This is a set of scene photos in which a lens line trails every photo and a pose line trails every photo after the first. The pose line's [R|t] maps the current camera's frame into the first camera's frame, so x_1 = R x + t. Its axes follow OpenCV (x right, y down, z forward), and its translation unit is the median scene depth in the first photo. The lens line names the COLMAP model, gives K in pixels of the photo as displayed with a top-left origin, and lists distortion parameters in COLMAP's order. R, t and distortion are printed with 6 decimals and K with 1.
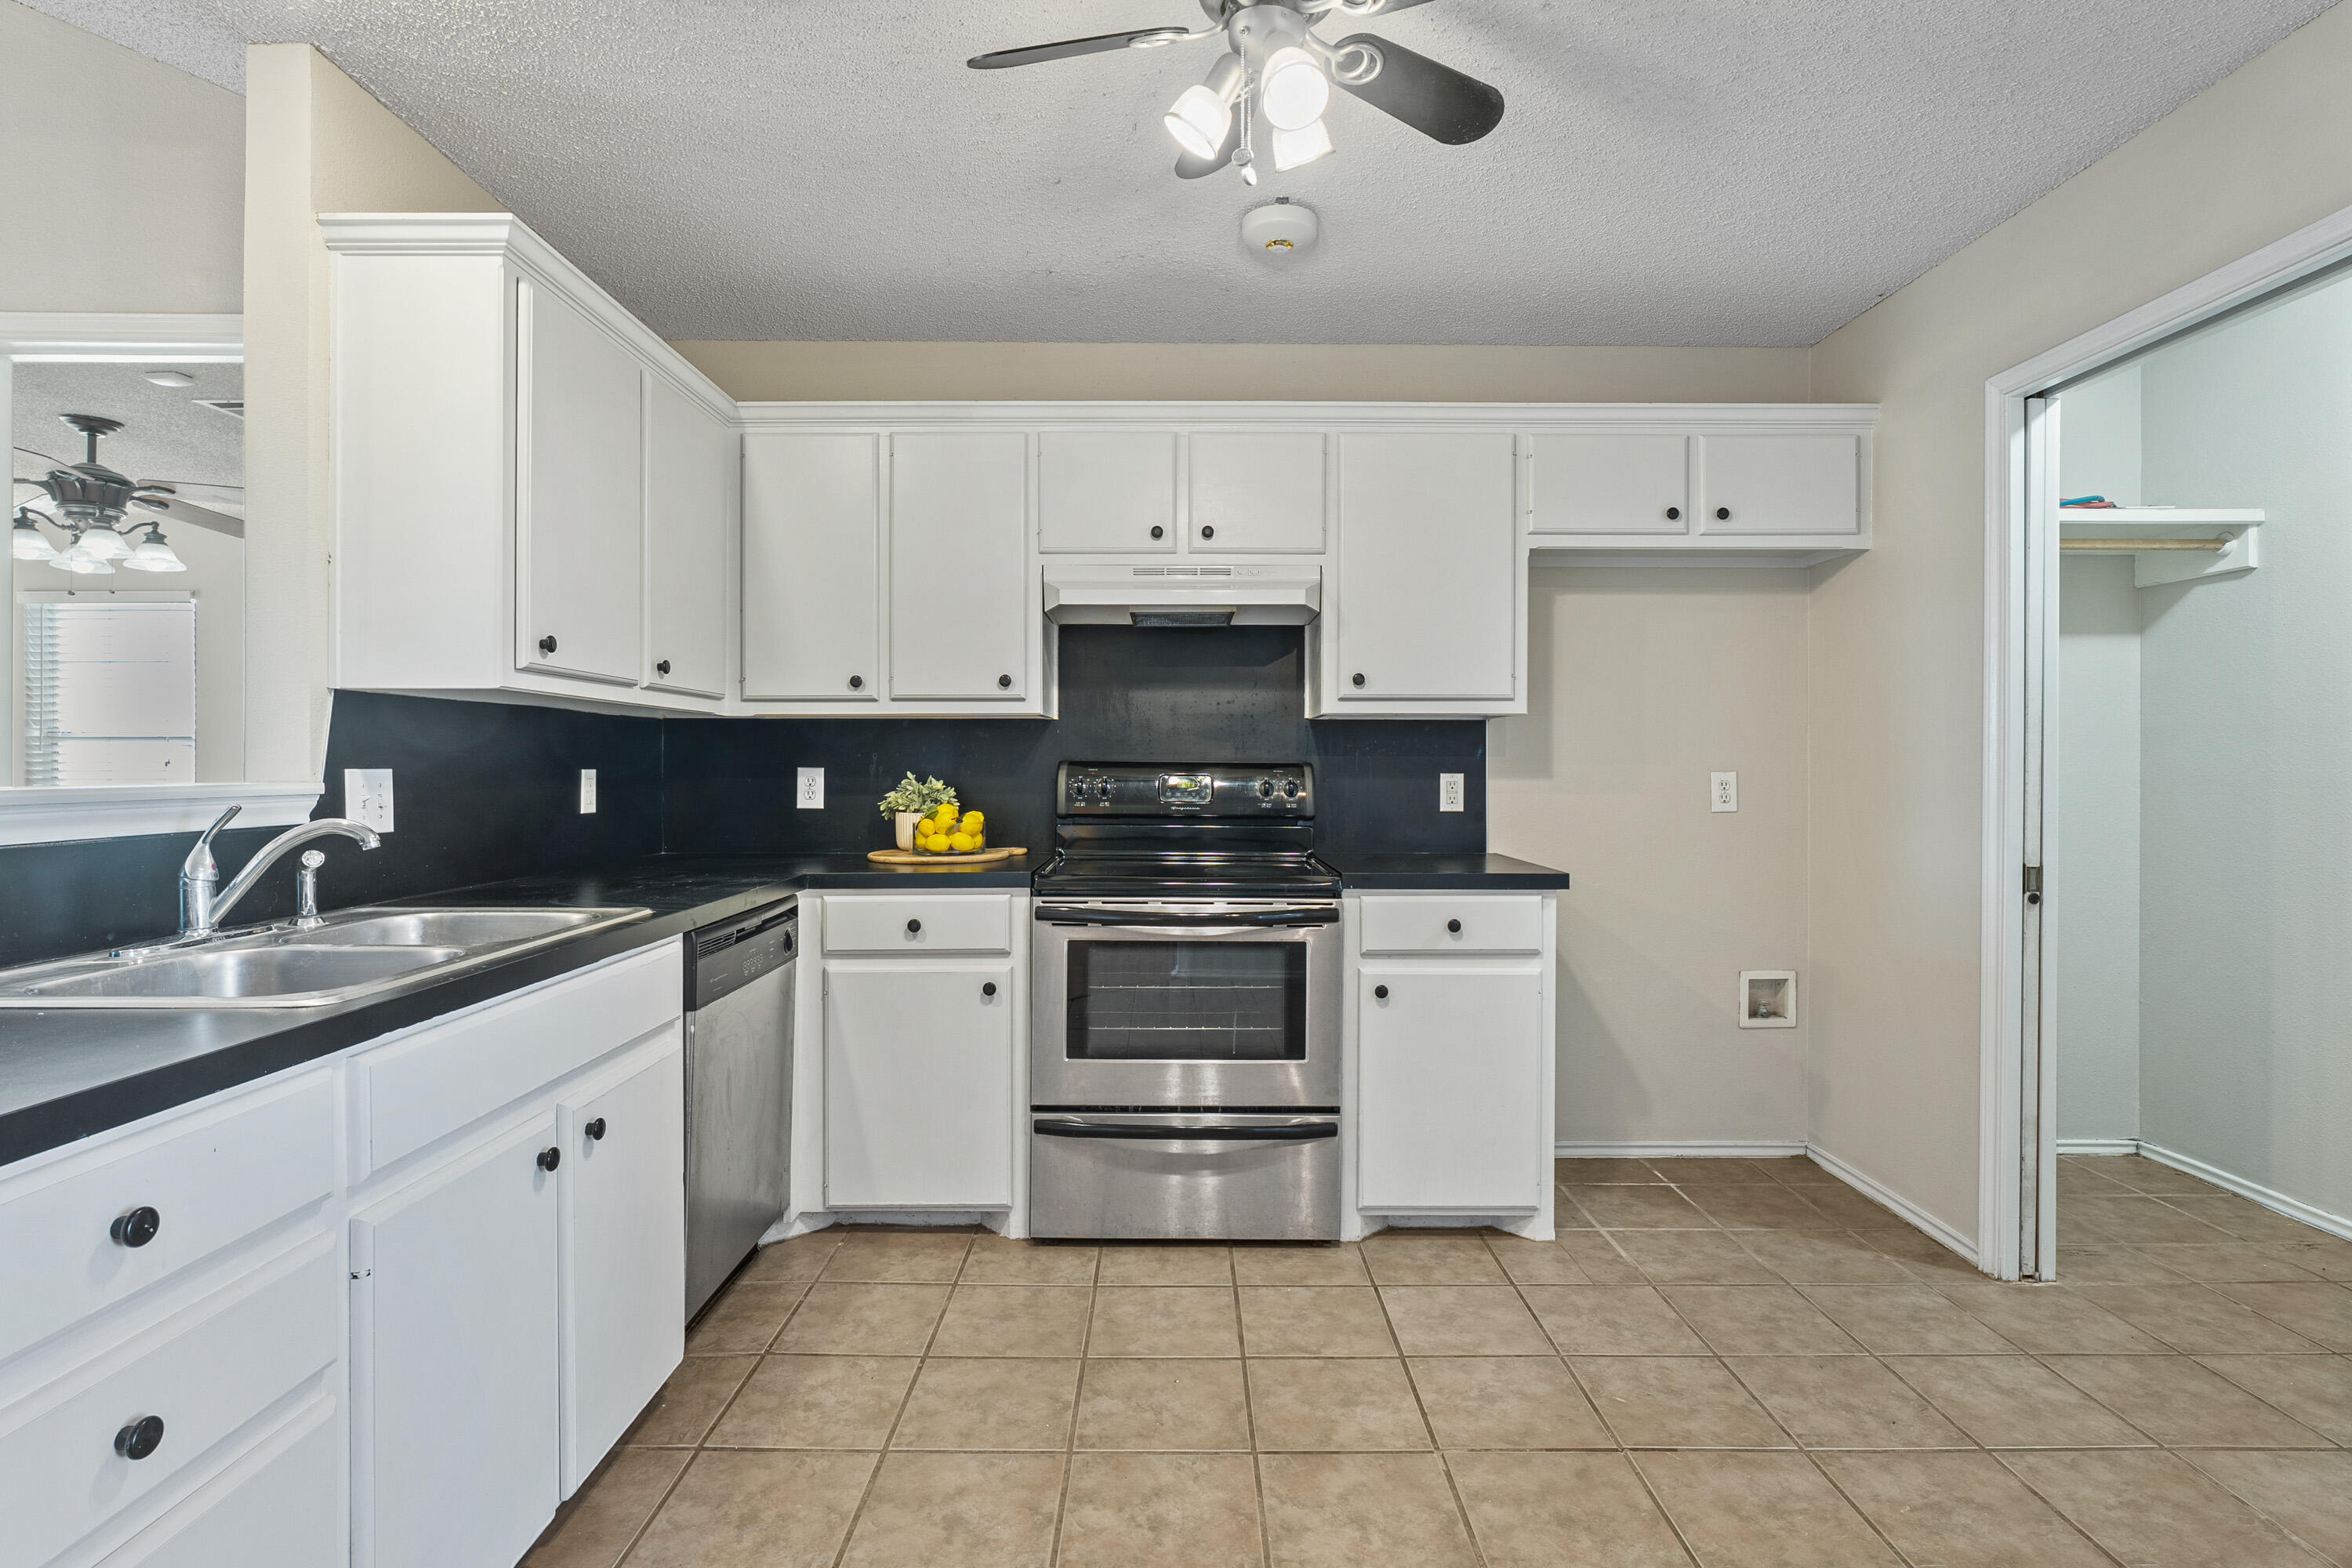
lens RADIAL K [[1148.6, 0, 1184.5], [0, 1148.6, 764.5], [0, 0, 1]] dist [-0.006375, 0.000698]
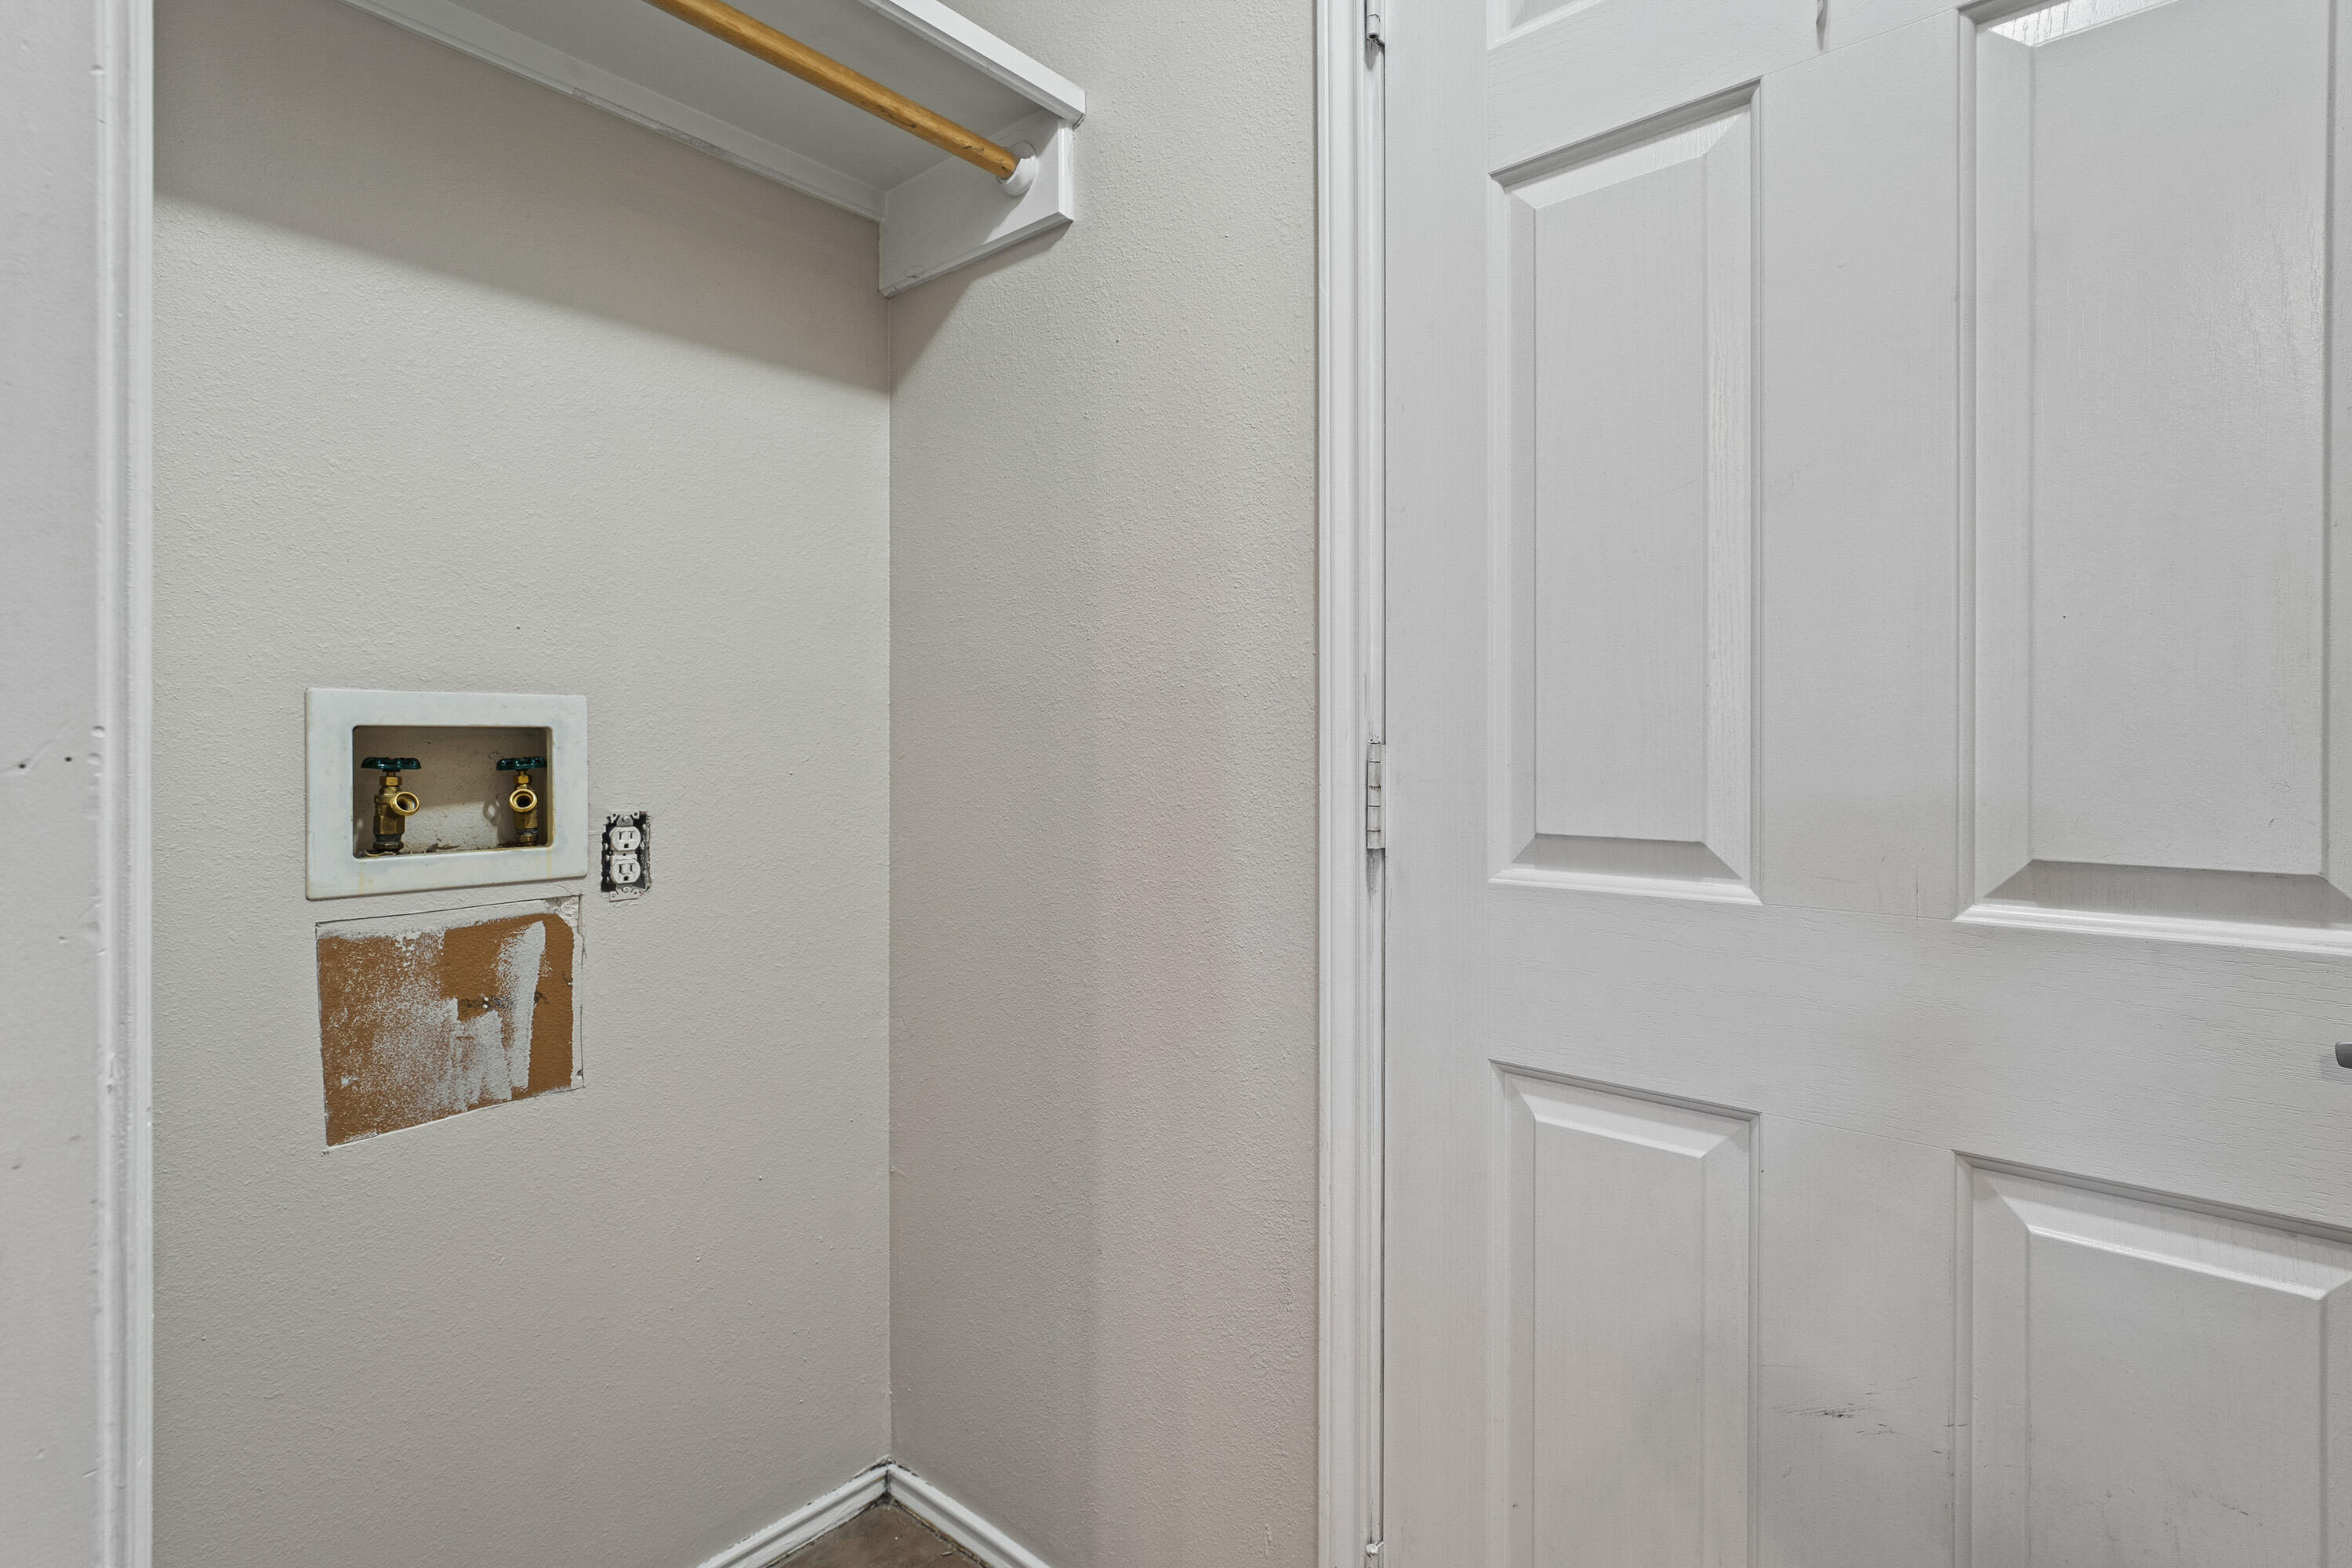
lens RADIAL K [[1121.3, 0, 1173.8], [0, 1121.3, 767.7], [0, 0, 1]] dist [-0.002373, 0.001220]
pose [[0.660969, -0.015185, 0.750259, 0.668342], [-0.000525, 0.999786, 0.020697, 0.037400], [-0.750413, -0.014074, 0.660820, 0.716167]]
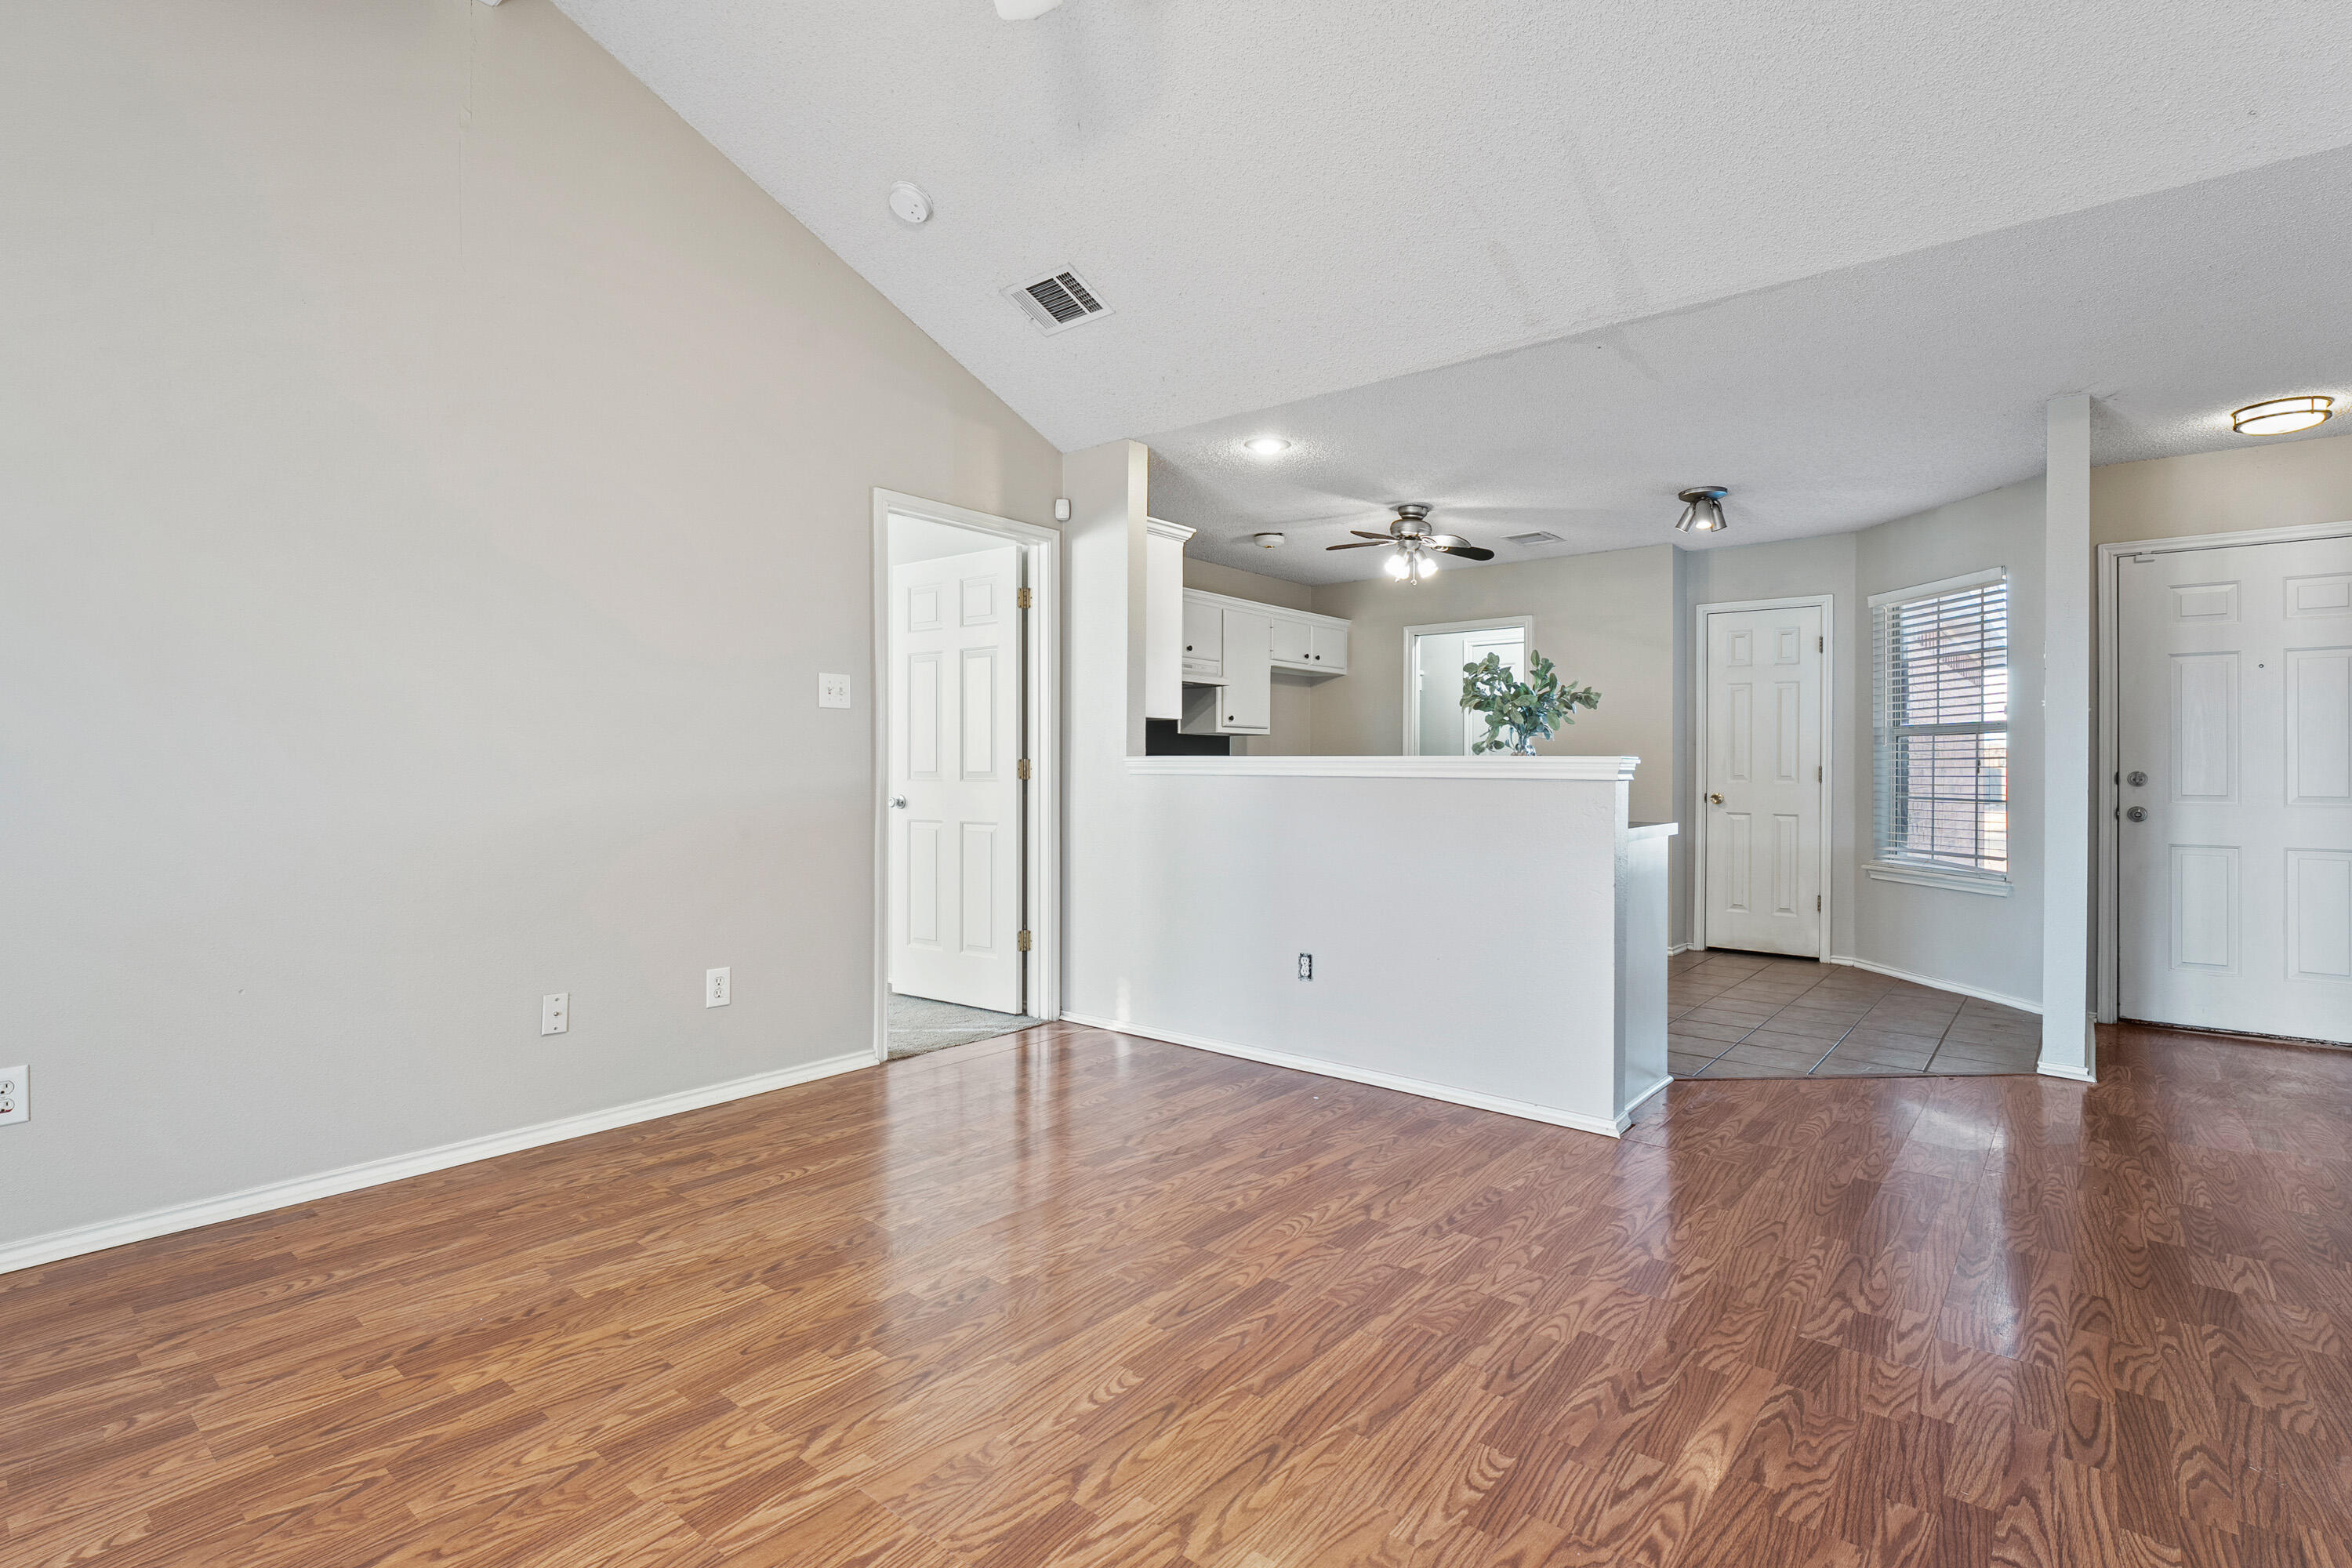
lens RADIAL K [[1117.8, 0, 1175.1], [0, 1117.8, 764.5], [0, 0, 1]] dist [-0.012380, 0.004048]
pose [[0.646326, 0.003025, 0.763055, -1.746682], [-0.002274, 0.999995, -0.002038, 0.025160], [-0.763058, -0.000418, 0.646330, -0.383098]]
